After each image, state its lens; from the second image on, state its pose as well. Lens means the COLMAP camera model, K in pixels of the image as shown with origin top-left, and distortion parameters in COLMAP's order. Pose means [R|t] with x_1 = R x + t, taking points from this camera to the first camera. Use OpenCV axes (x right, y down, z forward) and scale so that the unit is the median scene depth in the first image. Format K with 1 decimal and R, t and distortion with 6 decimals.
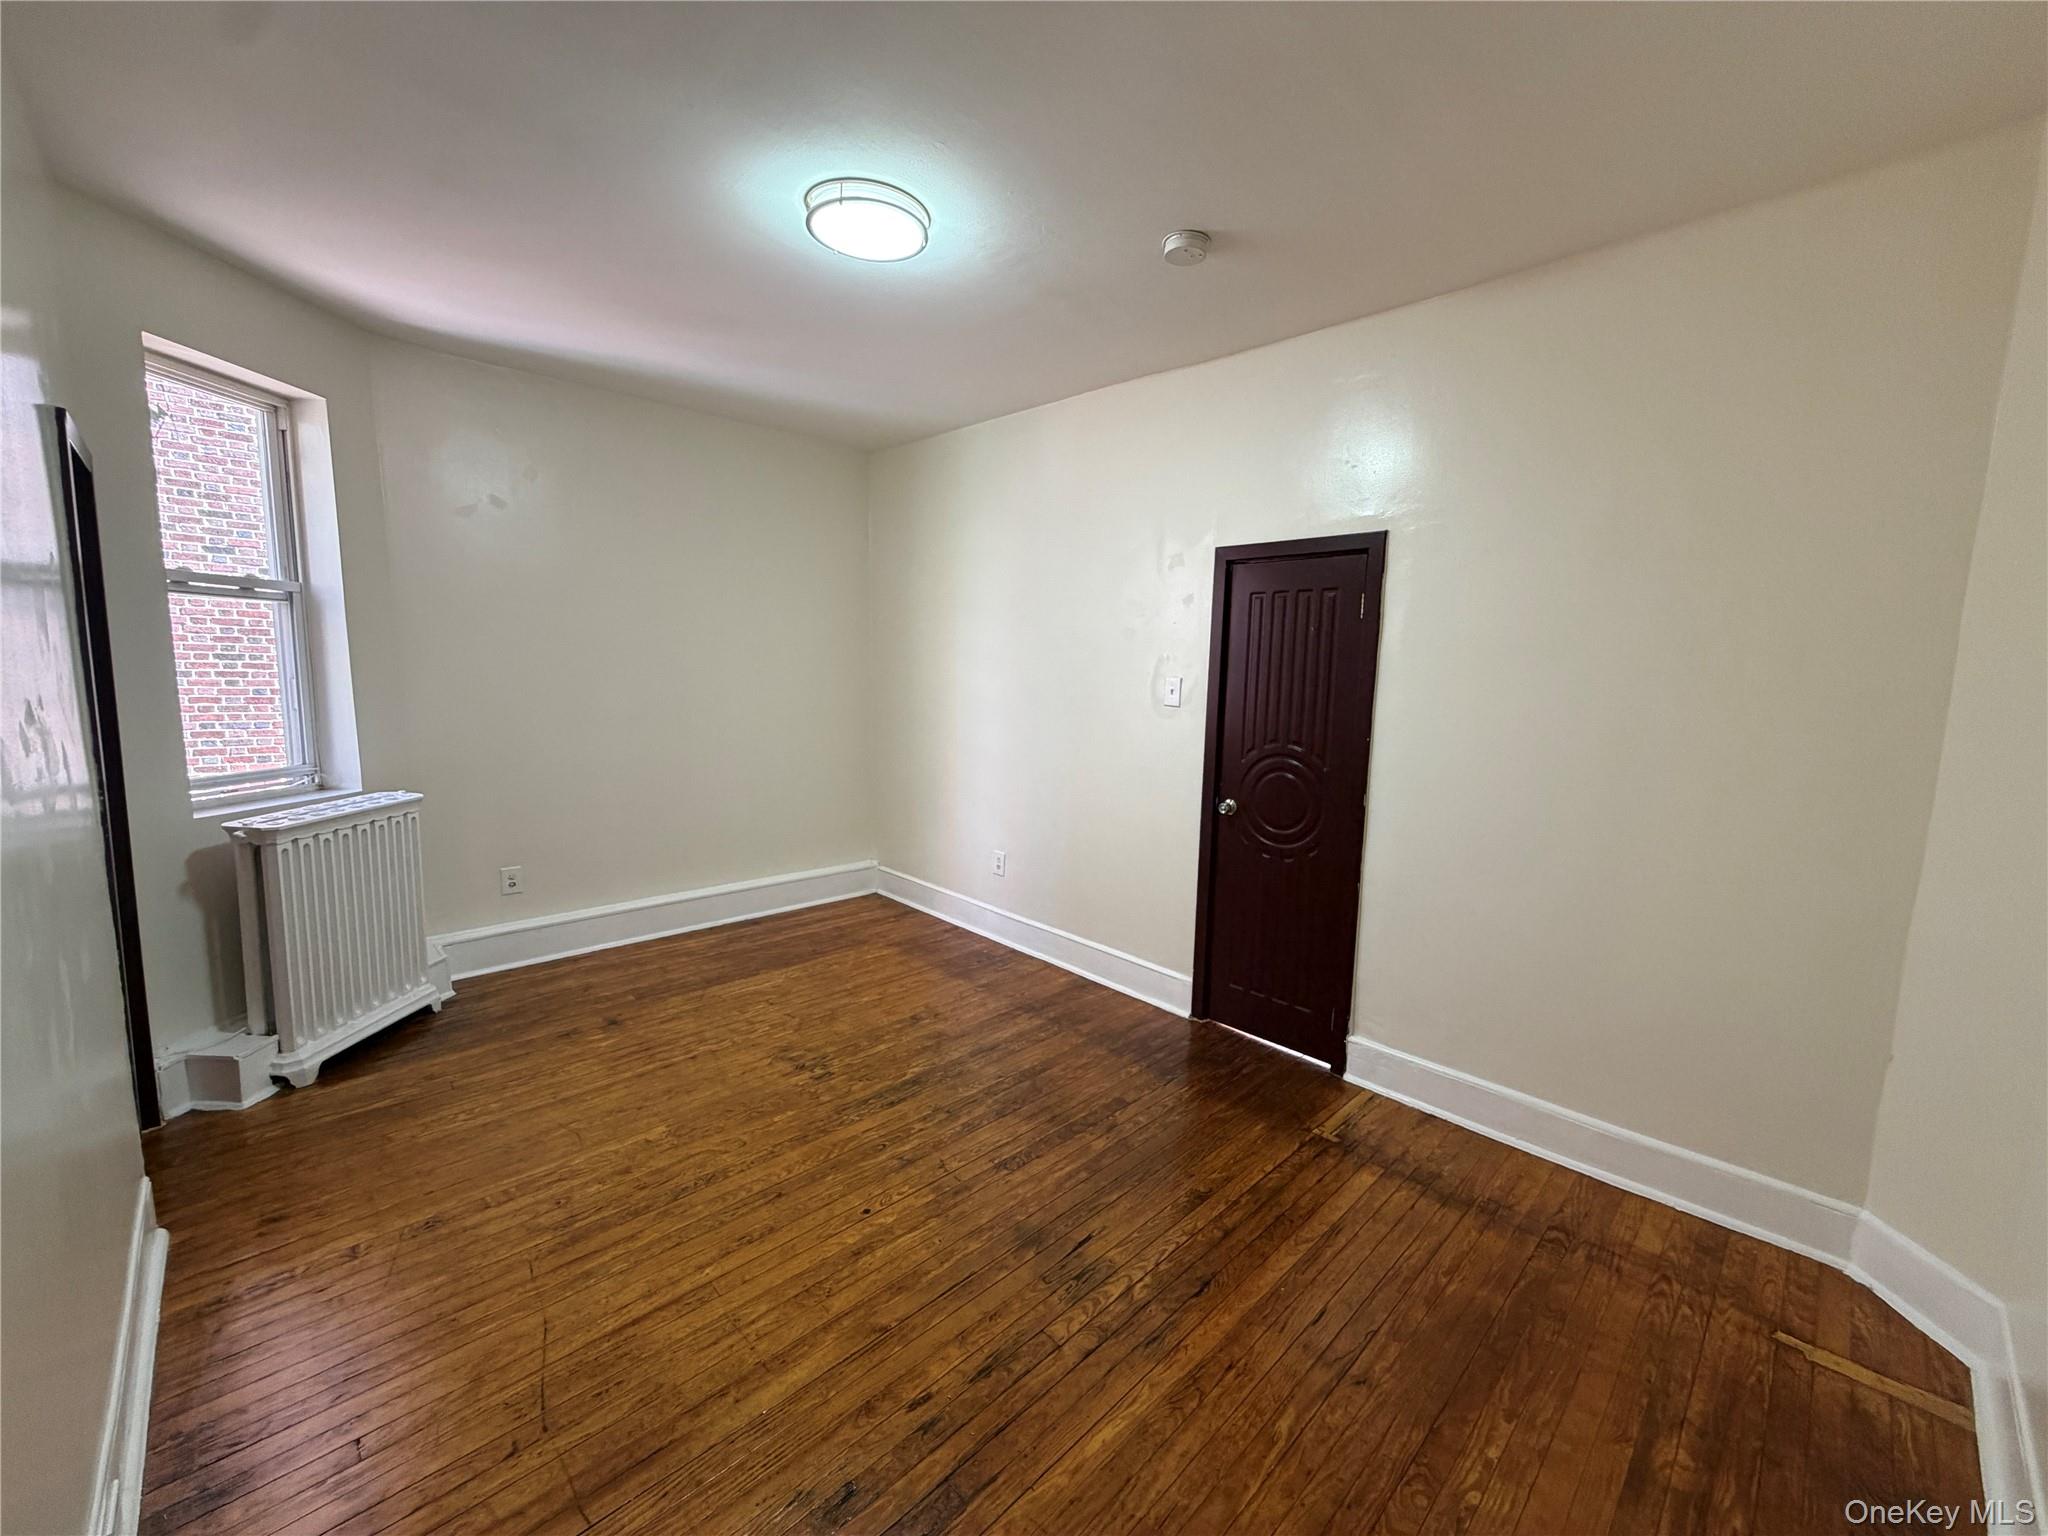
lens RADIAL K [[816.5, 0, 1017.3], [0, 816.5, 768.0], [0, 0, 1]] dist [-0.000574, 0.000115]
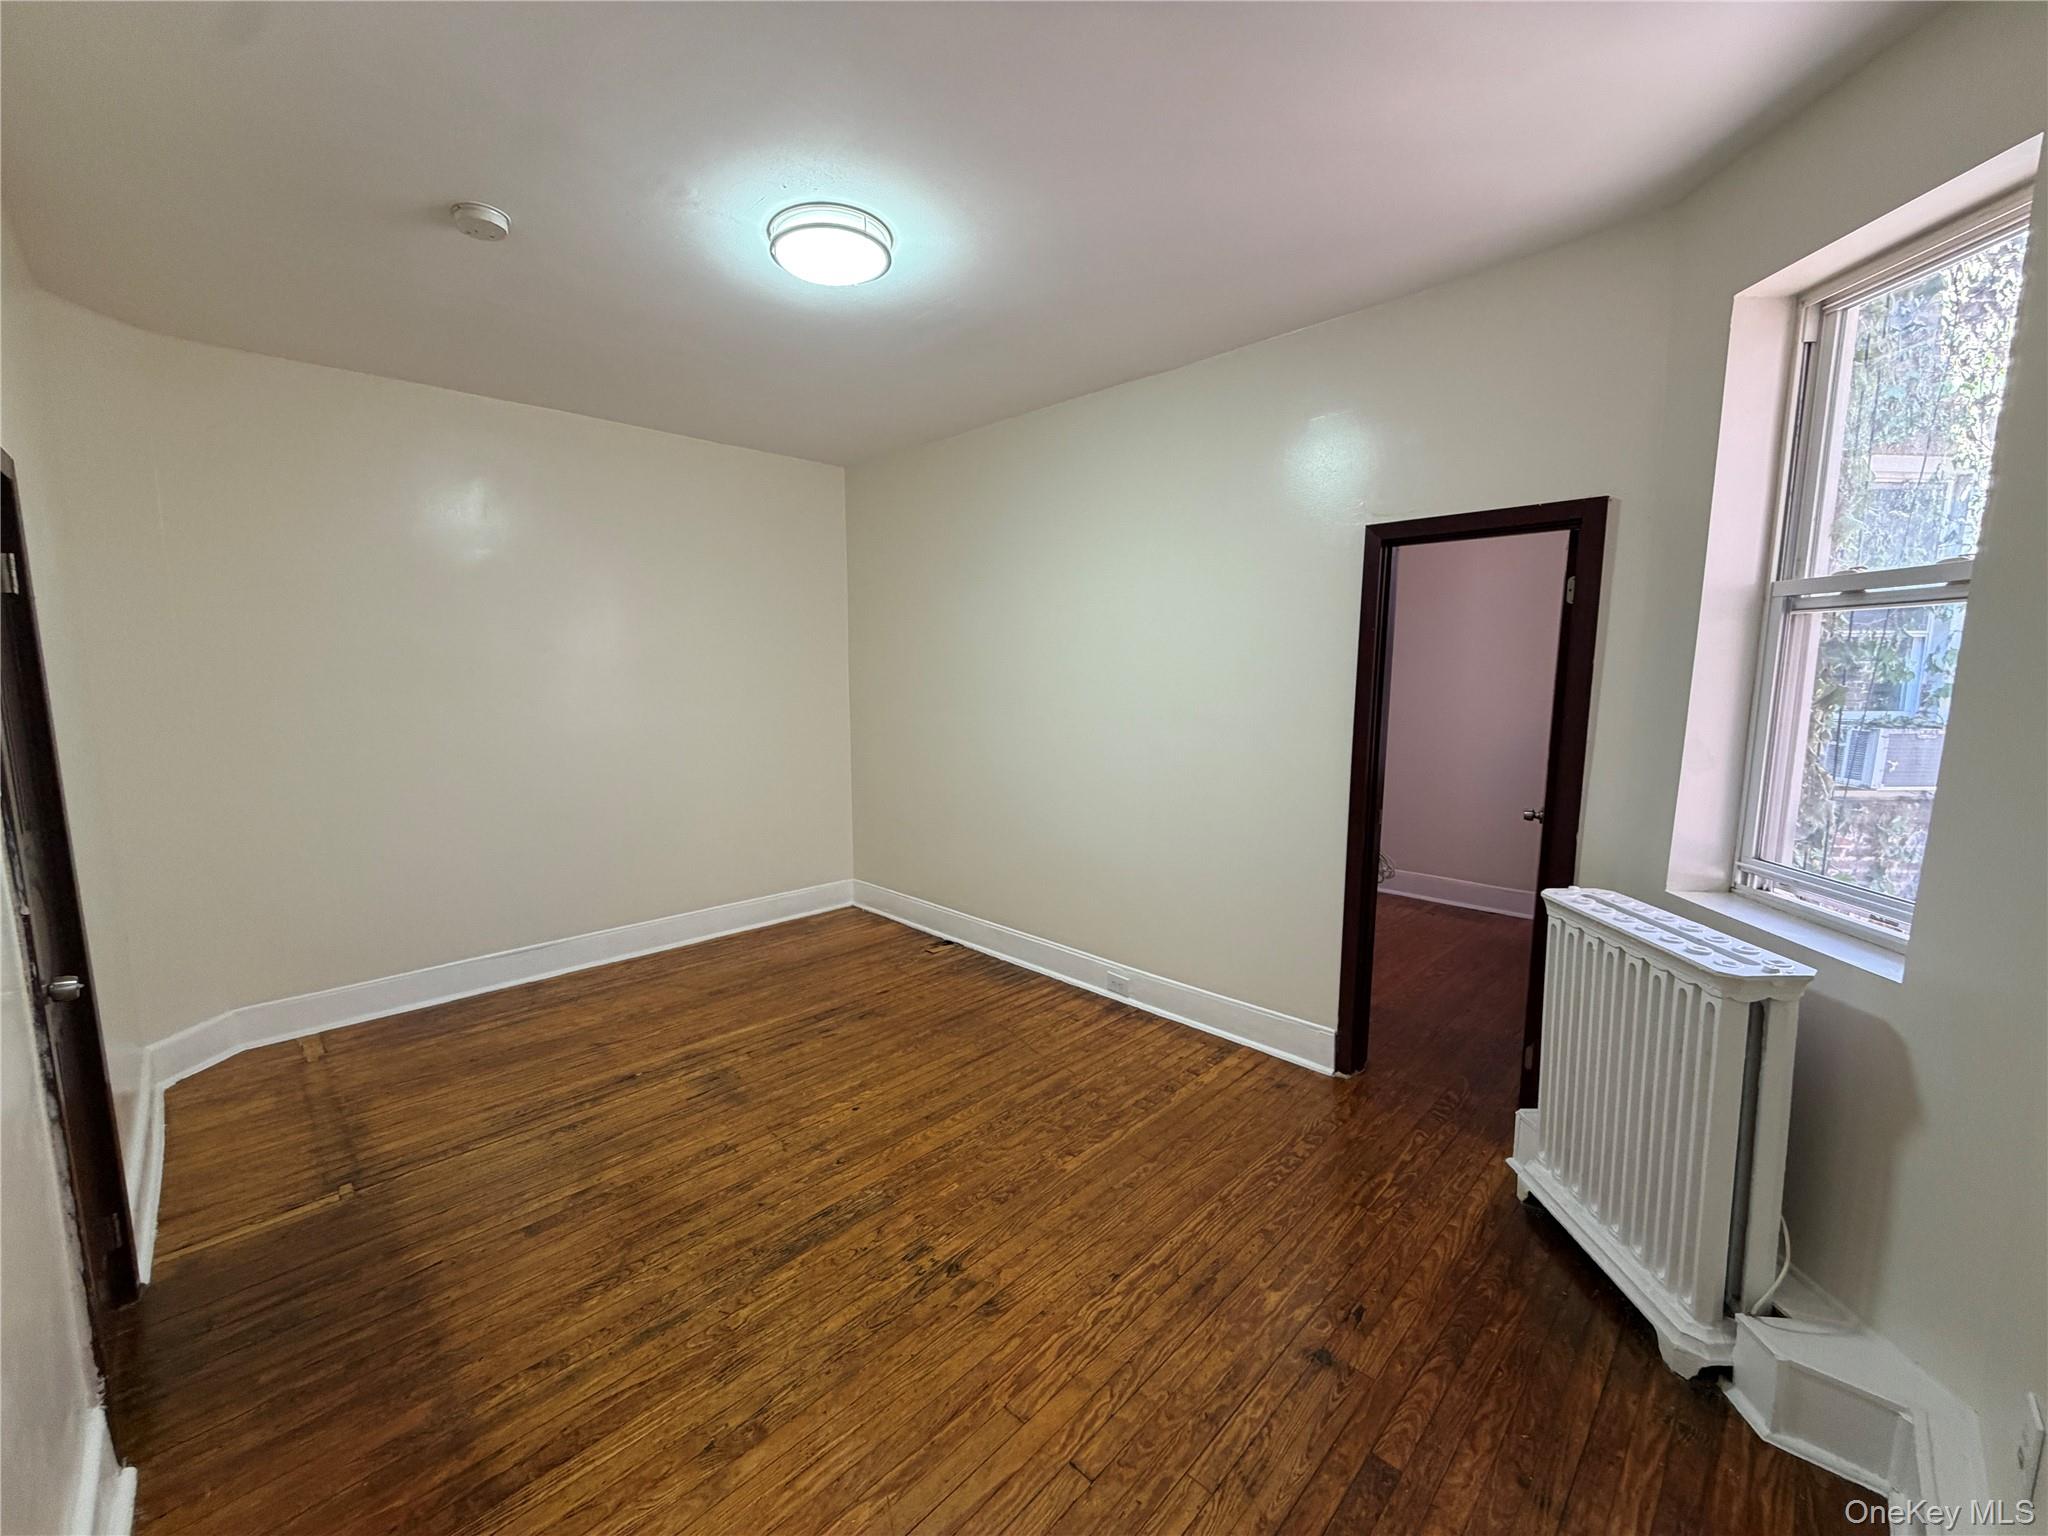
lens RADIAL K [[815.6, 0, 1017.0], [0, 815.6, 768.0], [0, 0, 1]] dist [0.000097, -0.000158]
pose [[-0.999489, -0.022379, -0.022839, -0.269435], [-0.027376, 0.967980, 0.249528, -0.201822], [0.016523, 0.250026, -0.968098, 1.432380]]
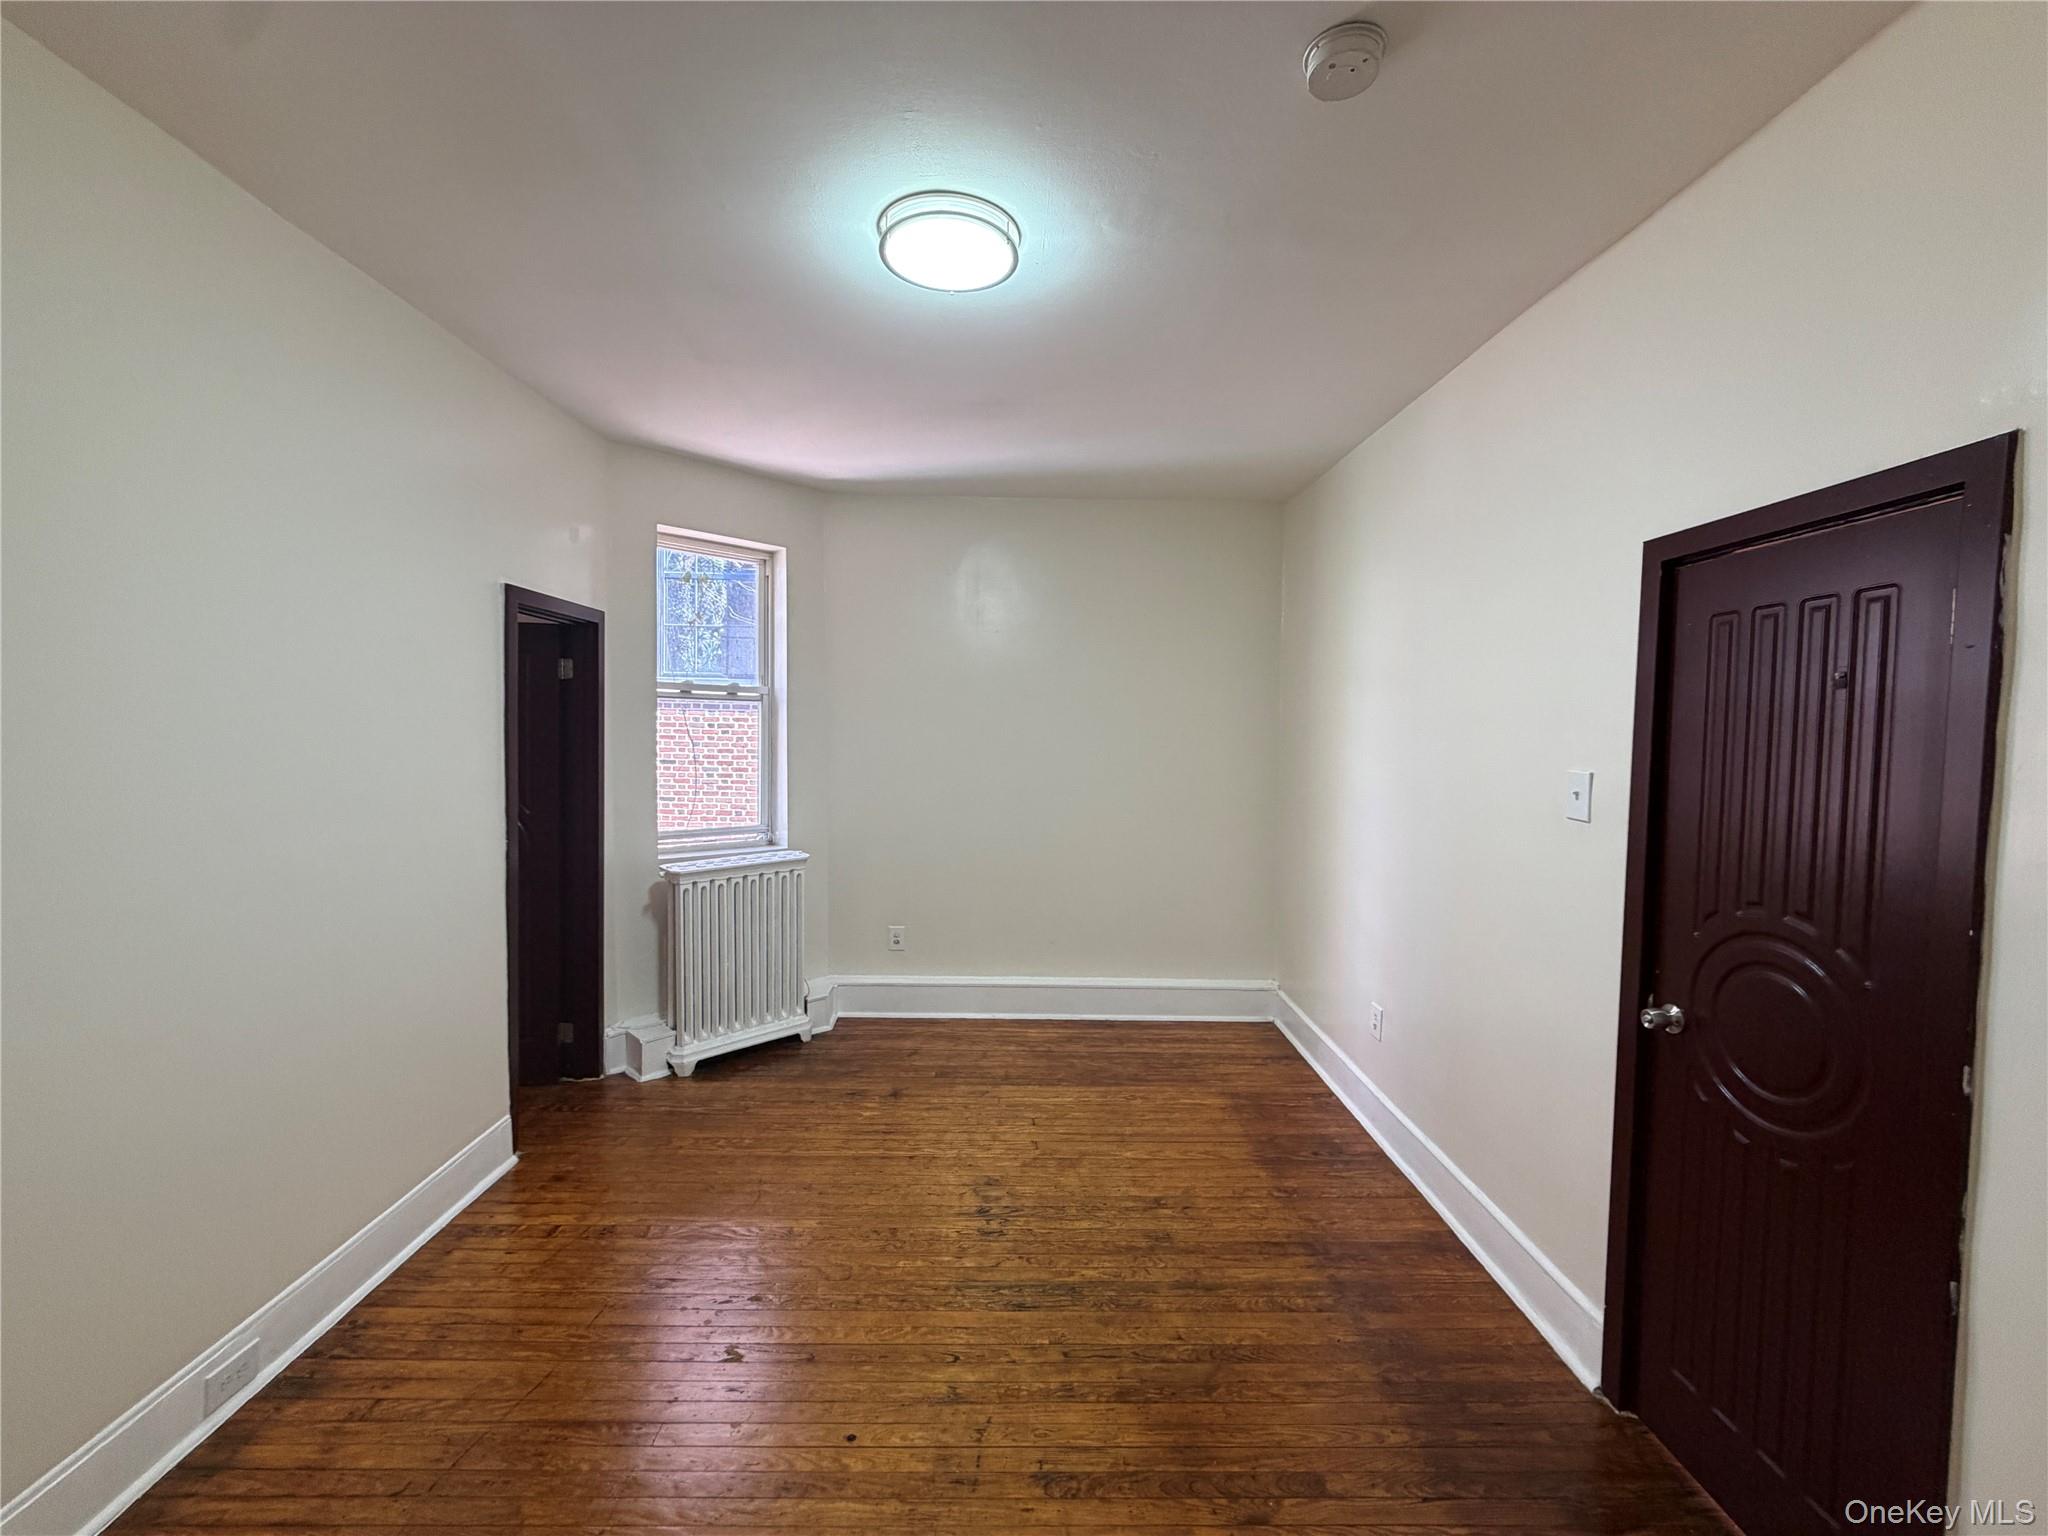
lens RADIAL K [[816.5, 0, 1017.3], [0, 816.5, 768.0], [0, 0, 1]] dist [-0.000574, 0.000115]
pose [[0.728476, 0.017710, -0.684842, 0.315428], [-0.083591, 0.994494, -0.063199, -0.045234], [0.679952, 0.103286, 0.725945, 0.318102]]
